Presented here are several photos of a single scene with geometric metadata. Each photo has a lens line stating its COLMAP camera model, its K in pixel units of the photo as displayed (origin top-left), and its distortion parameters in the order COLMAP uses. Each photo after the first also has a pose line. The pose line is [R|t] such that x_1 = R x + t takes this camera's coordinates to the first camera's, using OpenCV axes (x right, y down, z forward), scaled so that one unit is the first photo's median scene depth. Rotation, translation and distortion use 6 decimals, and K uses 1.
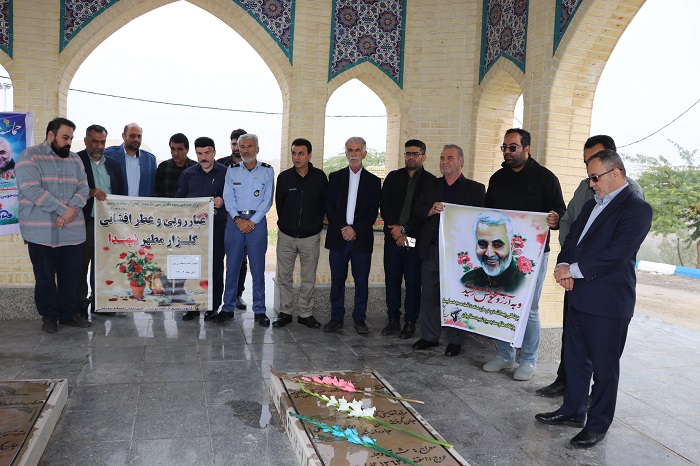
lens RADIAL K [[581.9, 0, 345.1], [0, 581.9, 236.5], [0, 0, 1]] dist [-0.181647, 0.157598]
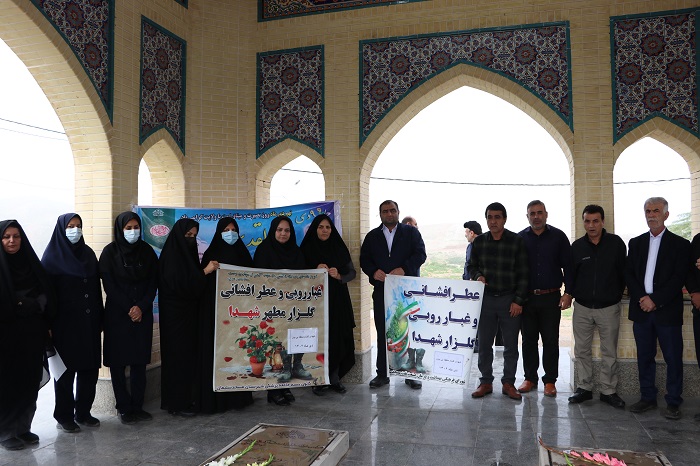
lens RADIAL K [[581.9, 0, 347.0], [0, 581.9, 237.3], [0, 0, 1]] dist [-0.181647, 0.157598]
pose [[0.845963, -0.064253, -0.529357, 0.090197], [-0.008515, 0.990960, -0.133889, 0.015904], [0.533174, 0.117773, 0.837768, -0.004024]]
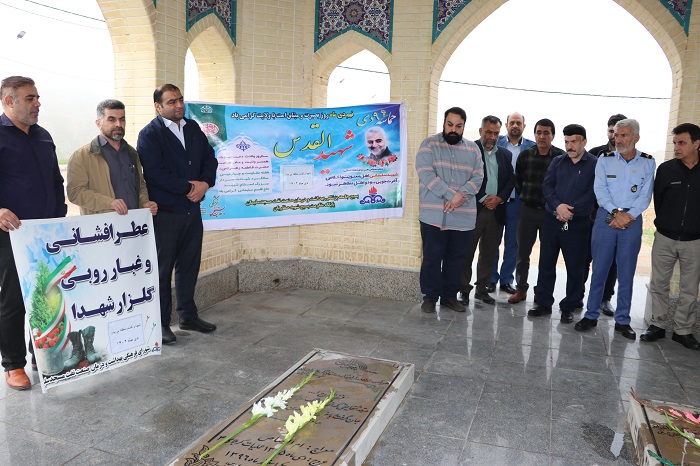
lens RADIAL K [[581.9, 0, 345.1], [0, 581.9, 240.3], [0, 0, 1]] dist [-0.181647, 0.157598]
pose [[0.807846, 0.073434, -0.584801, -0.003455], [-0.059520, 0.997300, 0.043011, -0.004672], [0.586380, 0.000061, 0.810036, 0.055230]]
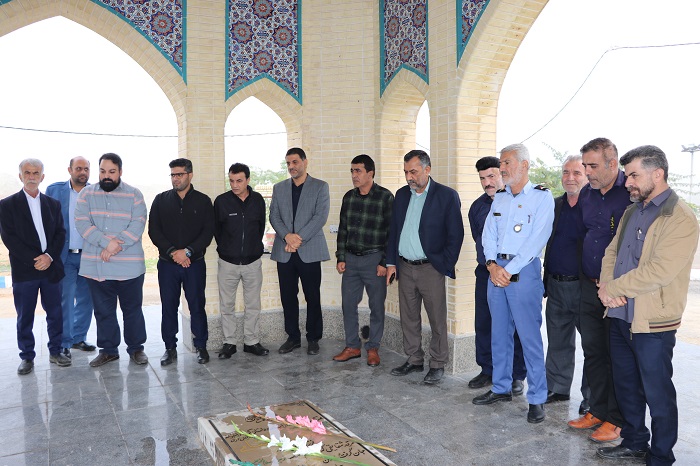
lens RADIAL K [[581.9, 0, 348.8], [0, 581.9, 235.5], [0, 0, 1]] dist [-0.181647, 0.157598]
pose [[0.976567, -0.073711, 0.202195, -0.043153], [0.079598, 0.996603, -0.021130, -0.010453], [-0.199951, 0.036729, 0.979117, 0.041695]]
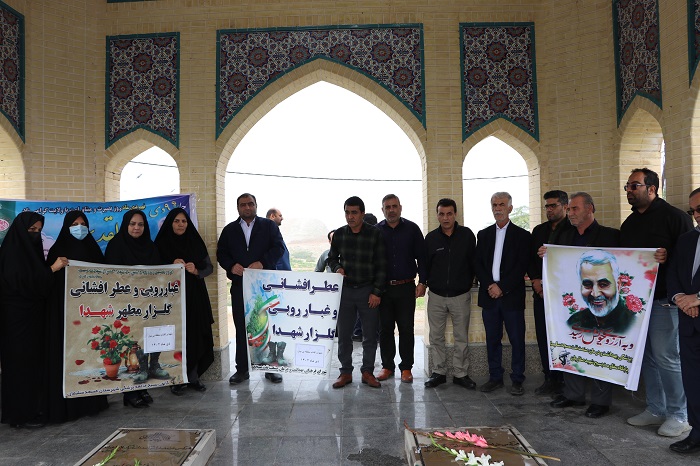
lens RADIAL K [[581.9, 0, 347.3], [0, 581.9, 236.9], [0, 0, 1]] dist [-0.181647, 0.157598]
pose [[0.955309, -0.068191, -0.287635, 0.064284], [0.033797, 0.991844, -0.122893, 0.018473], [0.293669, 0.107680, 0.949823, -0.011789]]
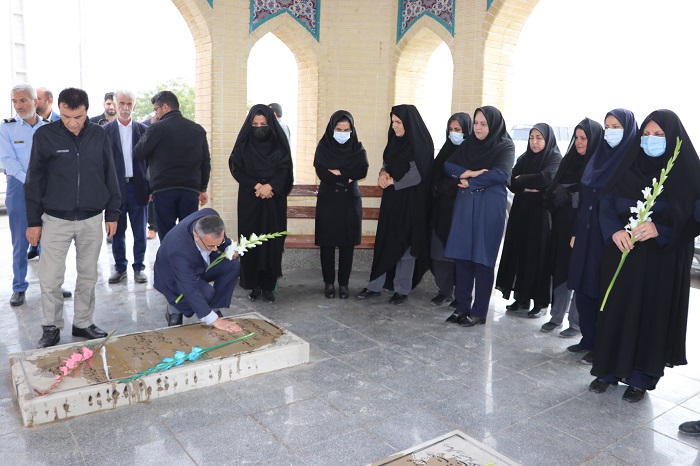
lens RADIAL K [[581.9, 0, 364.2], [0, 581.9, 234.3], [0, 0, 1]] dist [-0.181647, 0.157598]
pose [[-0.373195, -0.233293, 0.897942, -0.670626], [0.041785, 0.962659, 0.267473, -0.108101], [-0.926812, 0.137340, -0.349511, 0.625702]]
